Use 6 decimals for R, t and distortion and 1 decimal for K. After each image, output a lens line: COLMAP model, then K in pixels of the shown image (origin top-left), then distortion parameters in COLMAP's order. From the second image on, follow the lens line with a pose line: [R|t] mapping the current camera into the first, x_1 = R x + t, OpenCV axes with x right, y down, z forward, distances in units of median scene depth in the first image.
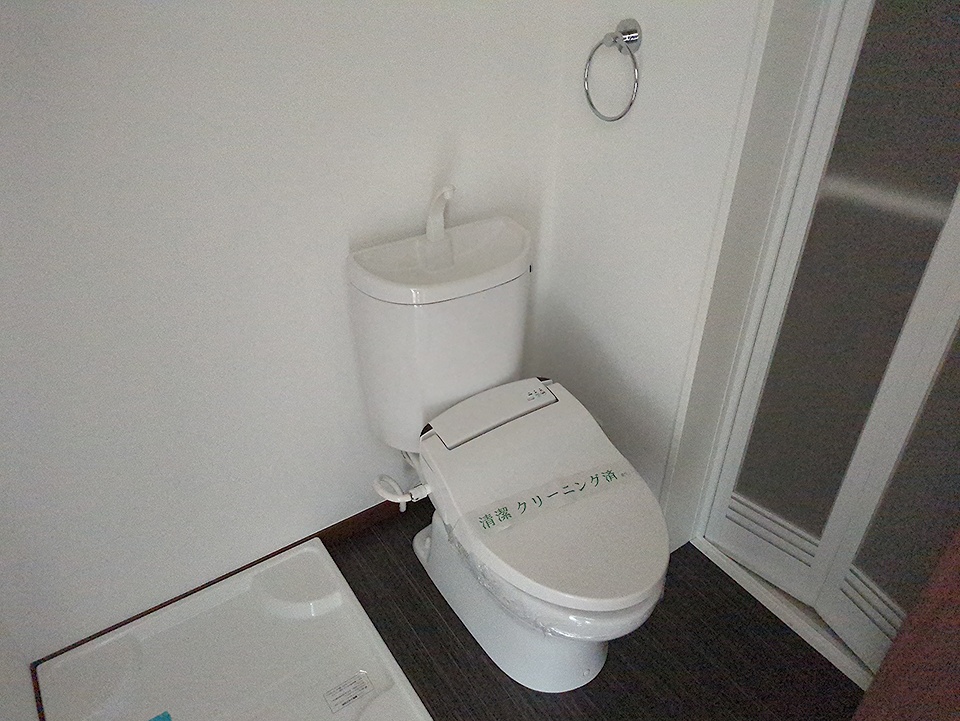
lens RADIAL K [[717.3, 0, 471.8], [0, 717.3, 354.7], [0, 0, 1]] dist [0.055134, -0.001041]
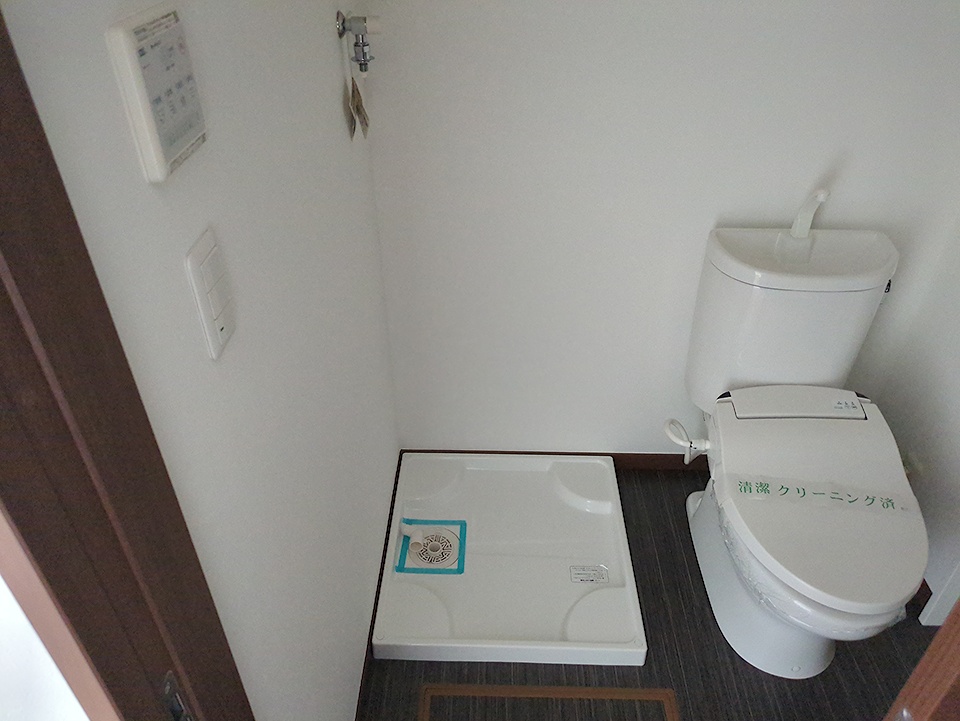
lens RADIAL K [[717.3, 0, 471.8], [0, 717.3, 354.7], [0, 0, 1]] dist [0.055134, -0.001041]
pose [[0.812165, 0.339839, -0.474233, 0.129599], [-0.324798, 0.938598, 0.116362, 0.041104], [0.484659, 0.059525, 0.872676, -0.191480]]
